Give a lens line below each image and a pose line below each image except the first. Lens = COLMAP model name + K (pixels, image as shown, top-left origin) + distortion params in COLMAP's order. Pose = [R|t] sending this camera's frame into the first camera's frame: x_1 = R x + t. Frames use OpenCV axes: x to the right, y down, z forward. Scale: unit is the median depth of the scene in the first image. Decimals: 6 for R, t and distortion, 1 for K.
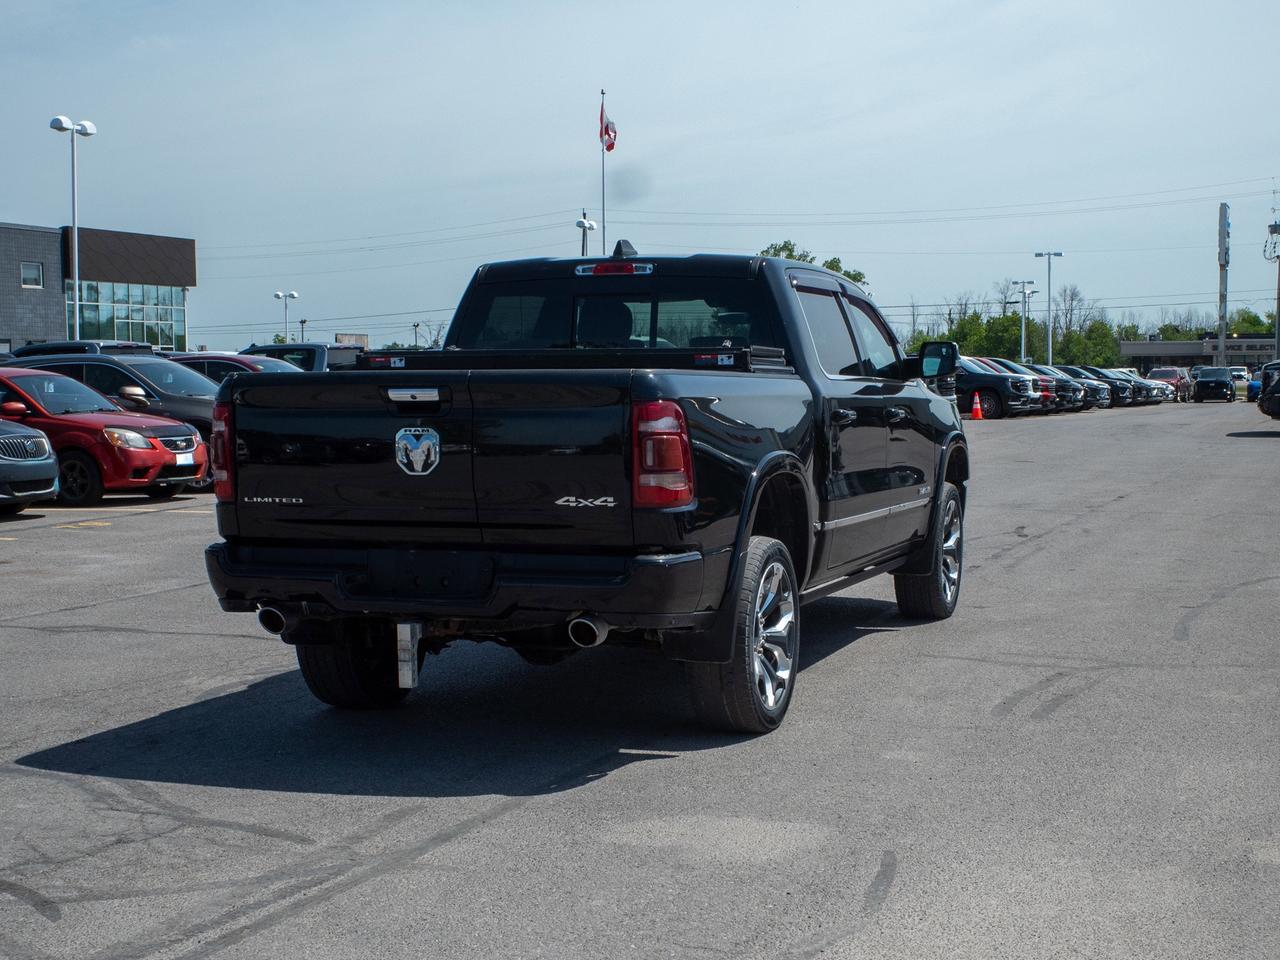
lens RADIAL K [[1885.8, 0, 636.5], [0, 1885.8, 489.1], [0, 0, 1]] dist [-0.052309, 0.000000]
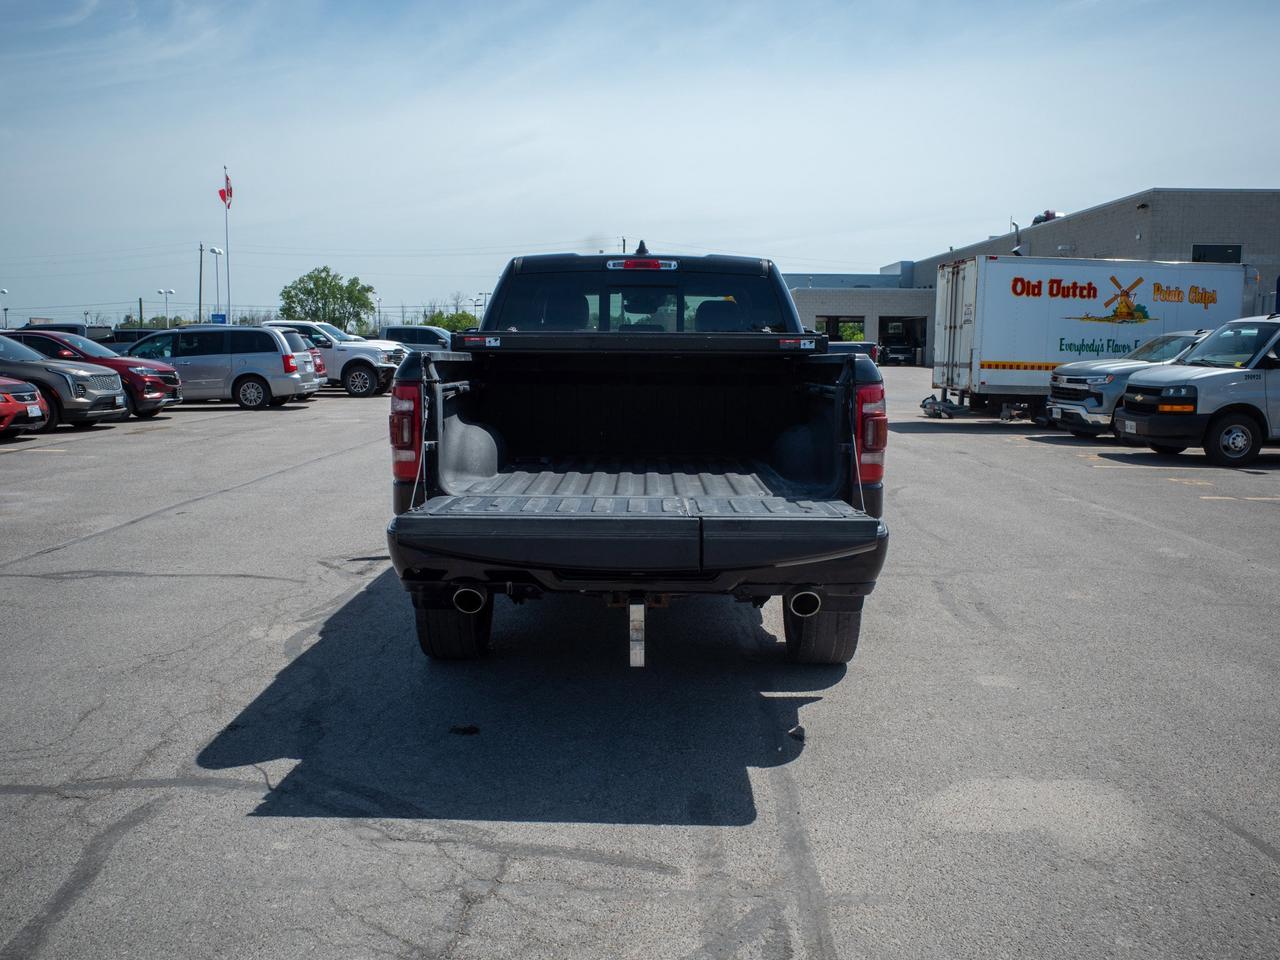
lens RADIAL K [[1110.8, 0, 611.7], [0, 1110.8, 467.7], [0, 0, 1]] dist [-0.042557, 0.002883]
pose [[0.948968, -0.021123, 0.314665, -0.282489], [0.006414, 0.998841, 0.047708, -0.026255], [-0.315308, -0.043255, 0.948003, 0.389664]]
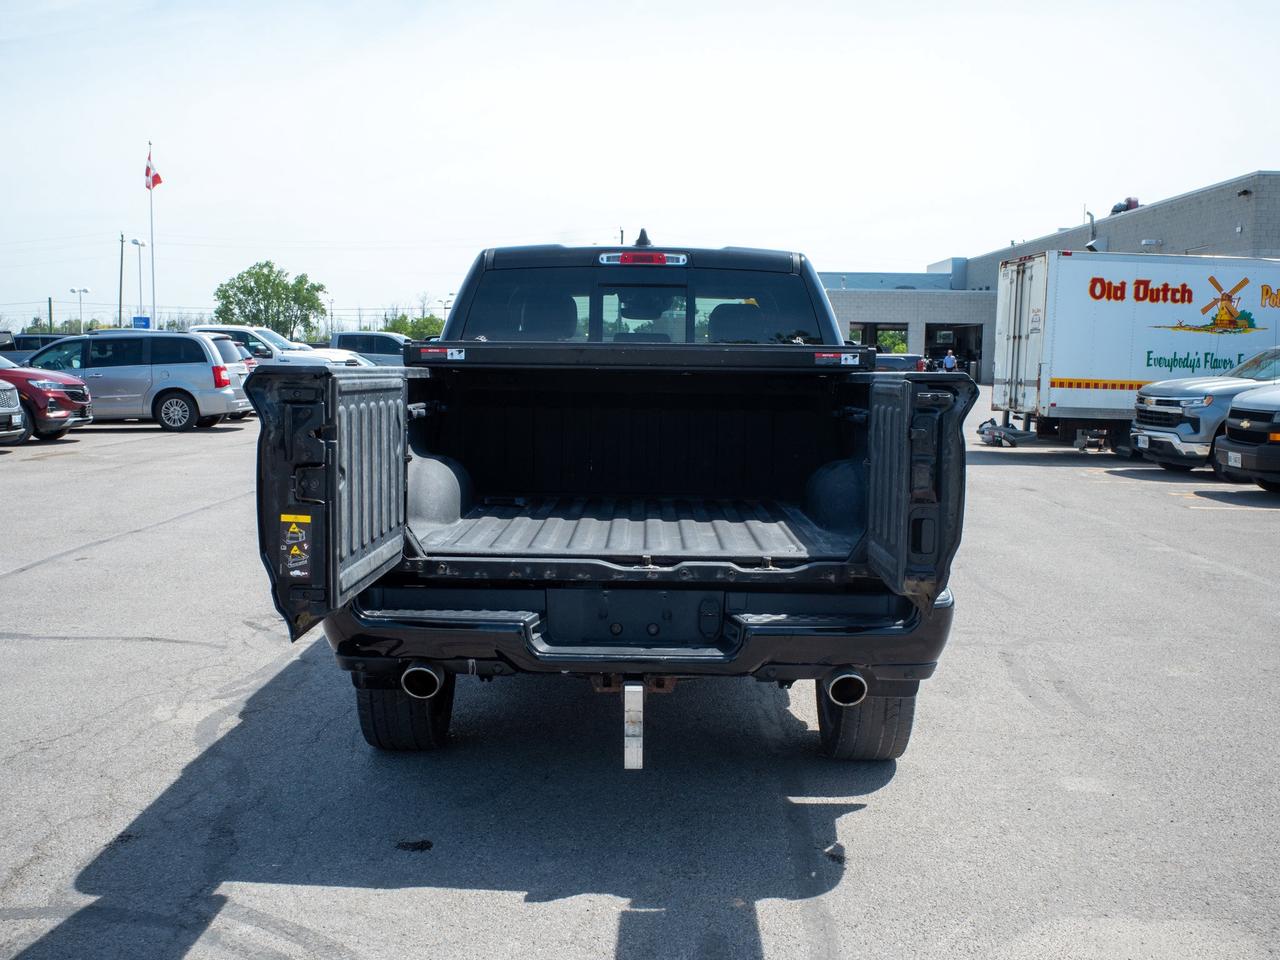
lens RADIAL K [[1317.4, 0, 582.9], [0, 1317.4, 515.8], [0, 0, 1]] dist [-0.041348, 0.000000]
pose [[0.954370, -0.017711, 0.298101, -0.281066], [0.000212, 0.998280, 0.058632, -0.026680], [-0.298627, -0.055894, 0.952732, 0.393584]]
